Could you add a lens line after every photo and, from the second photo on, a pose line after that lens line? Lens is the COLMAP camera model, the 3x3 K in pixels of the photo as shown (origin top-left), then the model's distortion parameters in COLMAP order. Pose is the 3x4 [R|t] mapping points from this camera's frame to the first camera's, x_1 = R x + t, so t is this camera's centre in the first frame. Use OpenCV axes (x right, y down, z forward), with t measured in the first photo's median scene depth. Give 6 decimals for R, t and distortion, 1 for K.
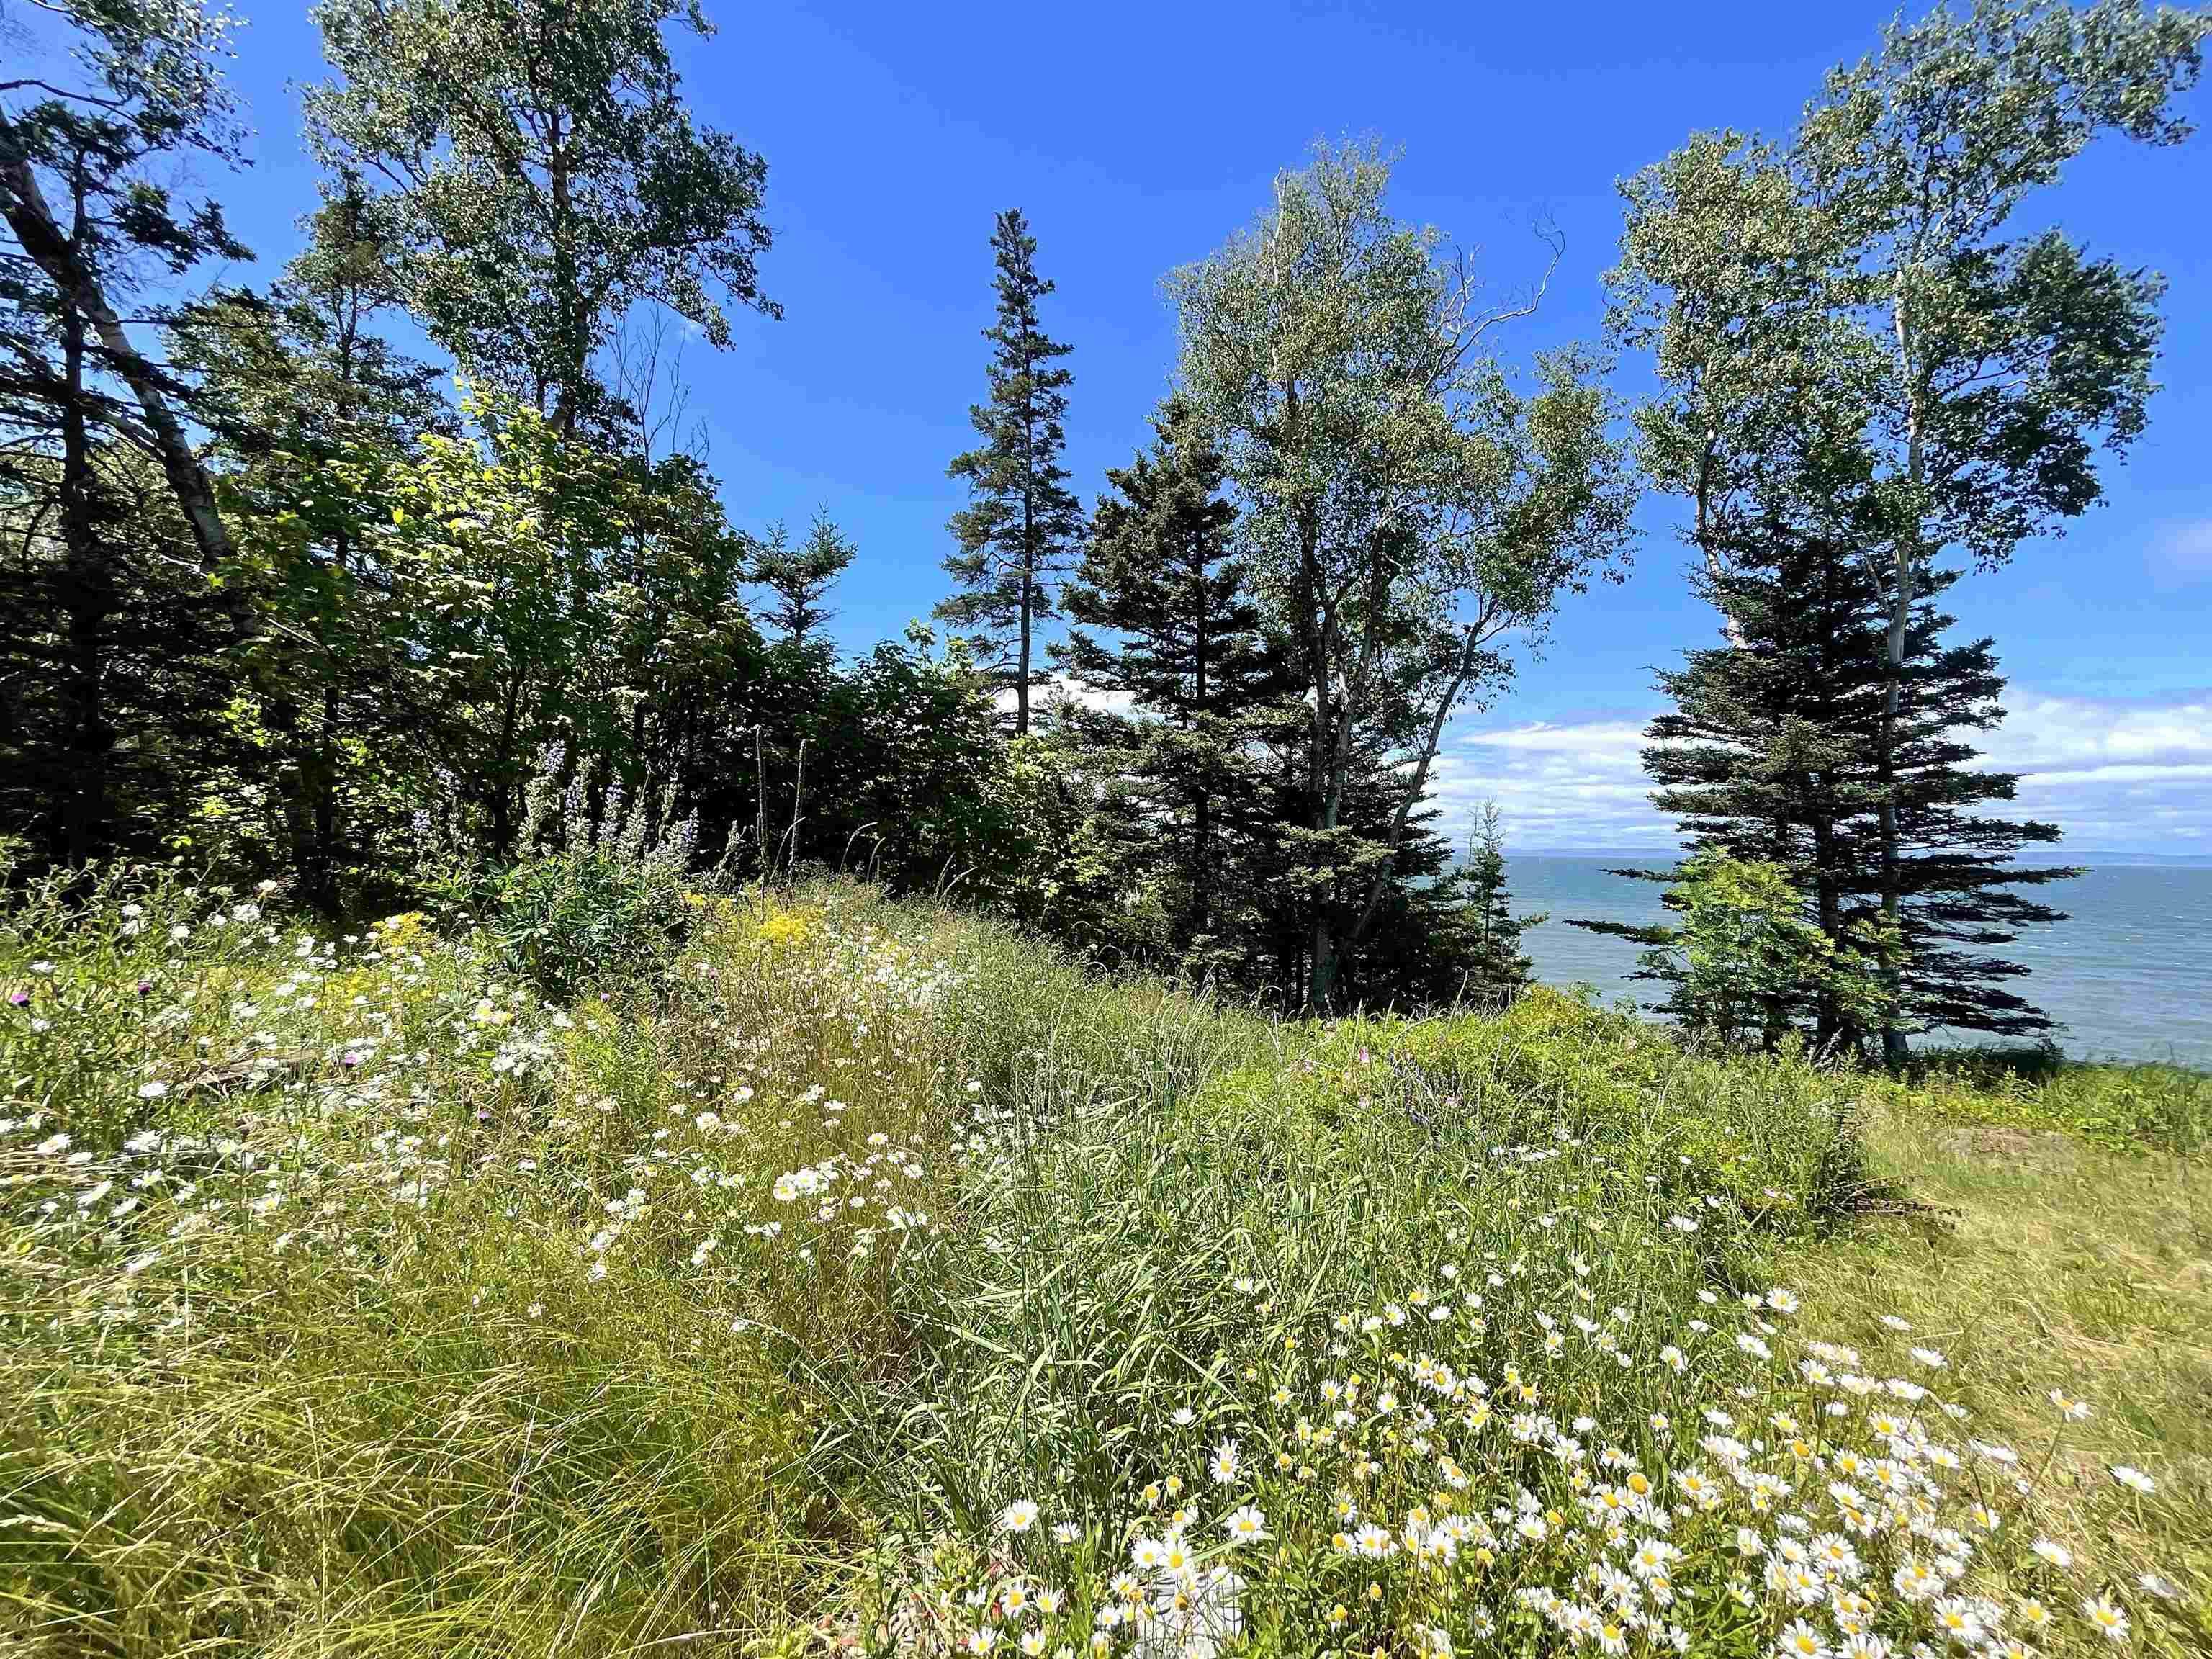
lens RADIAL K [[835.7, 0, 1106.0], [0, 835.7, 829.5], [0, 0, 1]] dist [-0.020908, 0.000003]
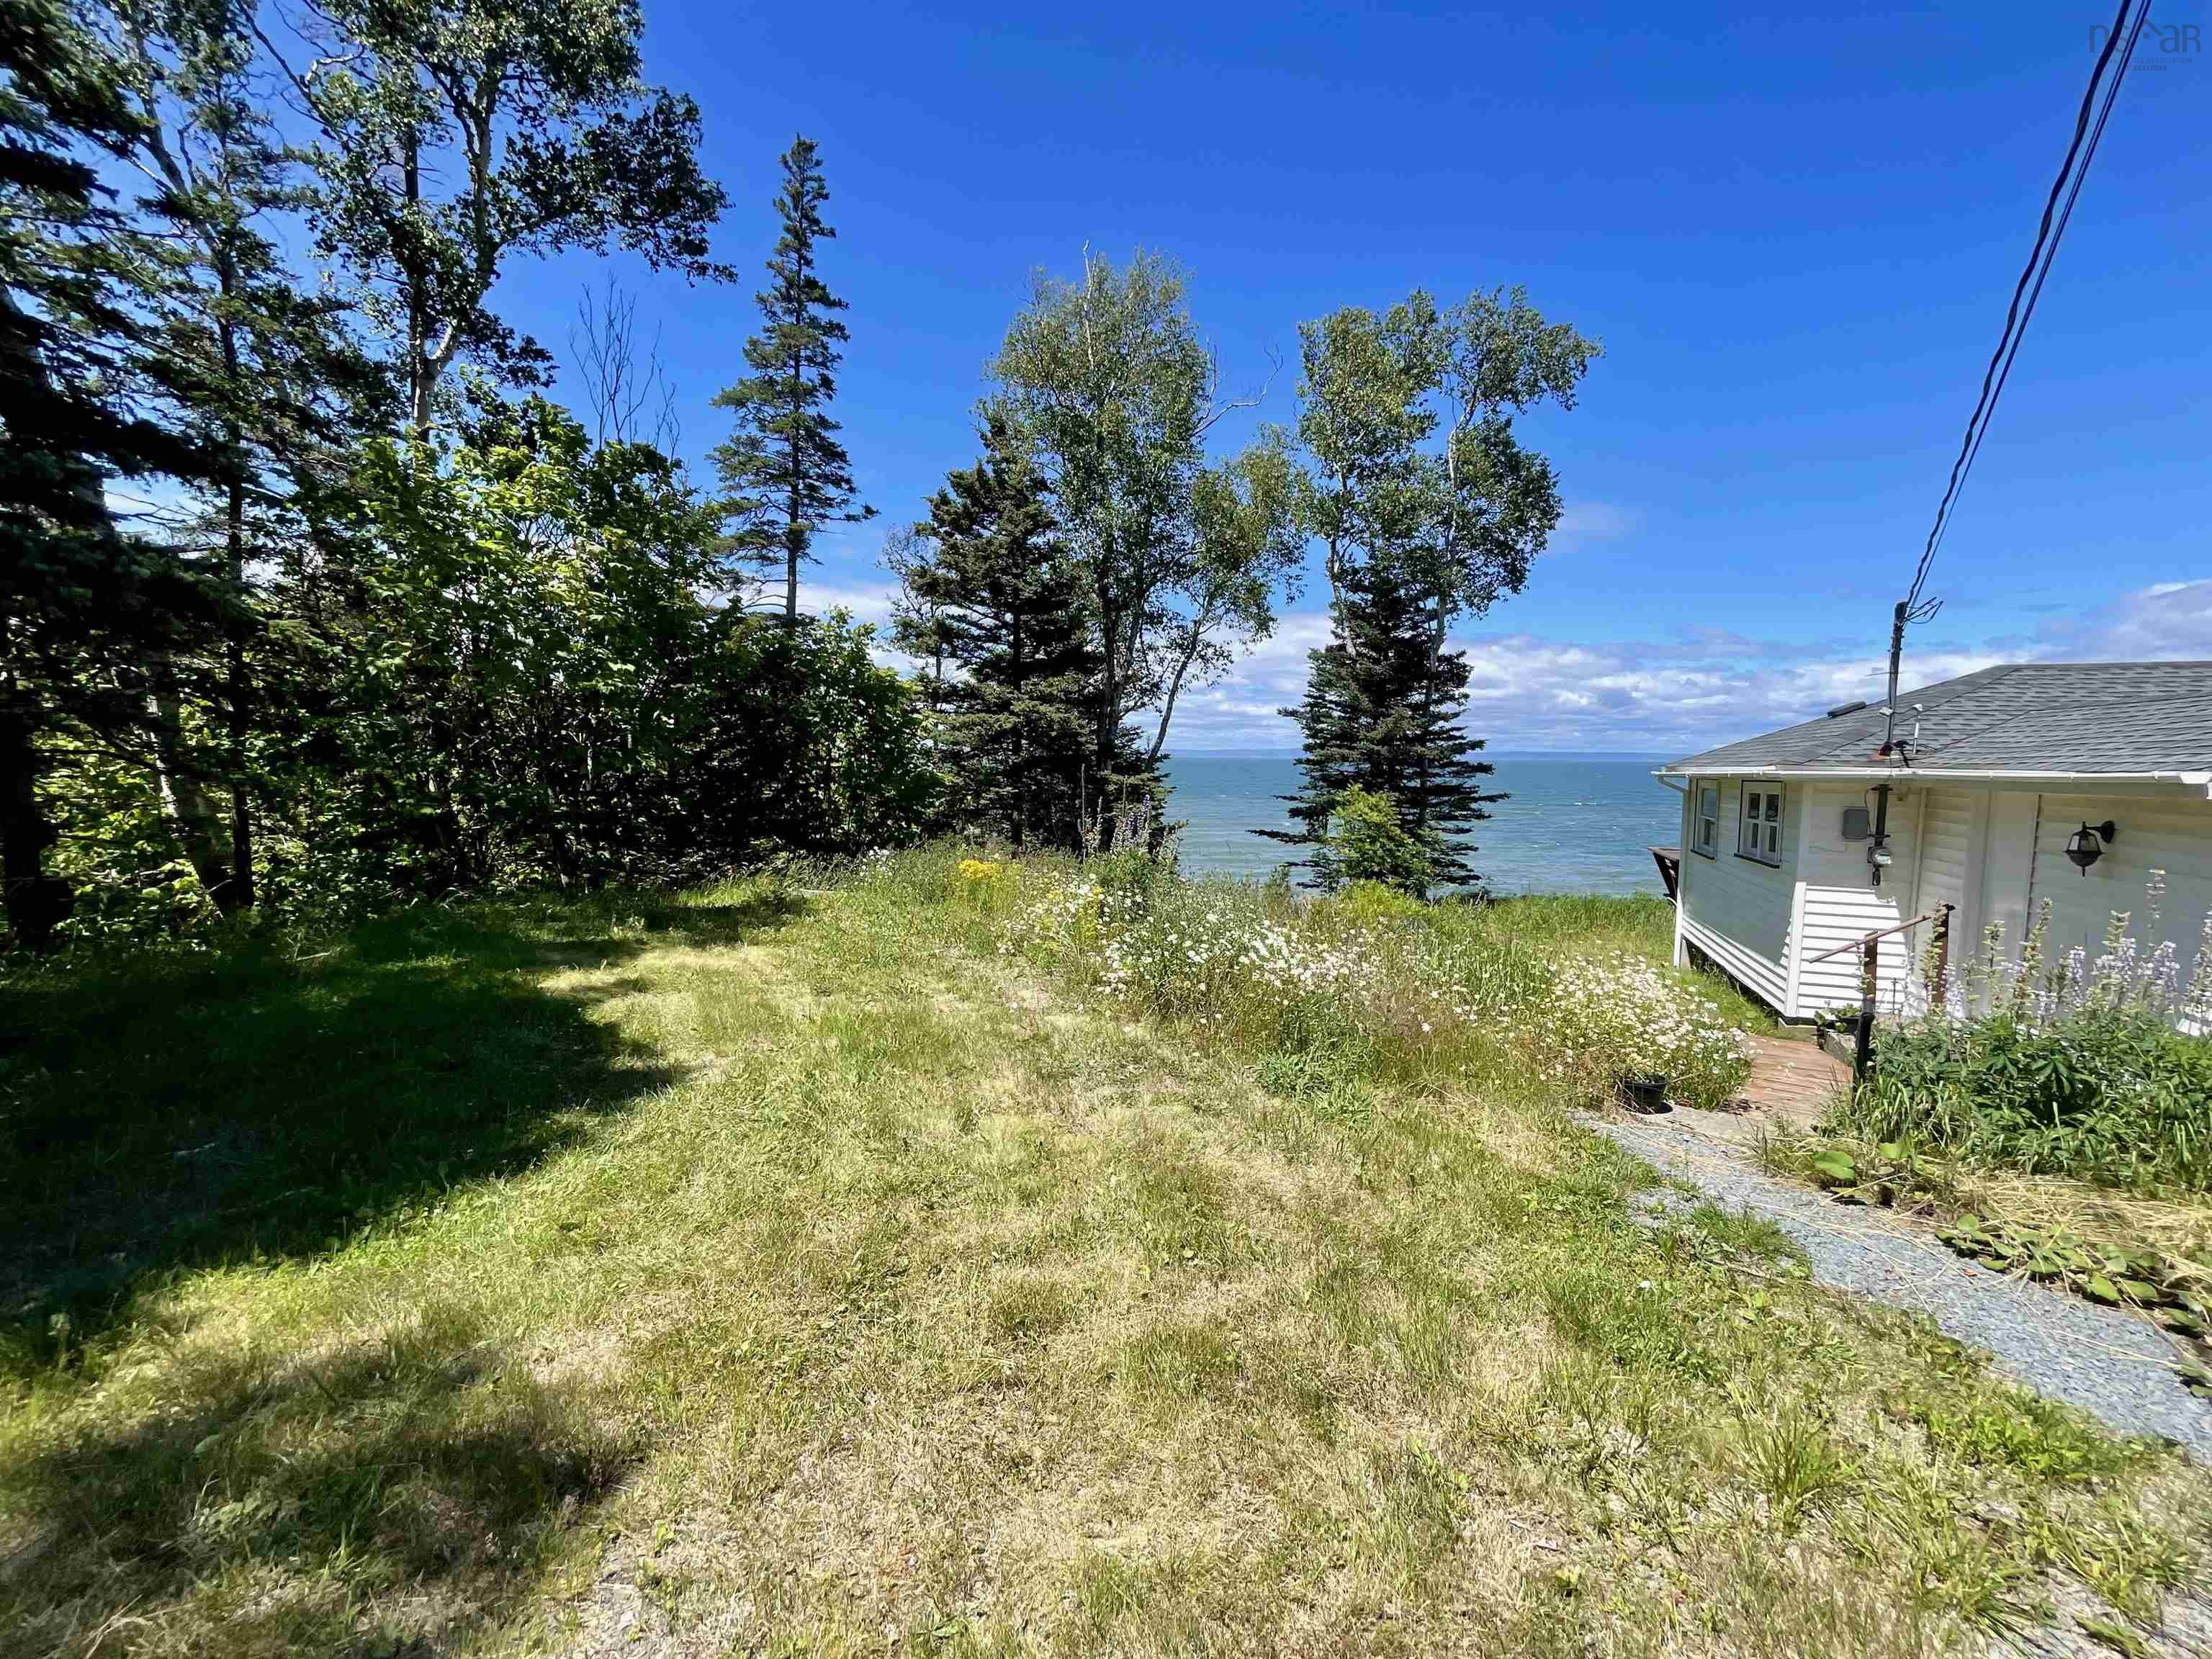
lens RADIAL K [[835.7, 0, 1106.0], [0, 835.7, 829.5], [0, 0, 1]] dist [-0.020908, 0.000003]
pose [[0.878988, -0.048968, 0.474324, -0.387723], [-0.003644, 0.993994, 0.109371, -0.056051], [-0.476831, -0.097864, 0.873530, -0.173008]]
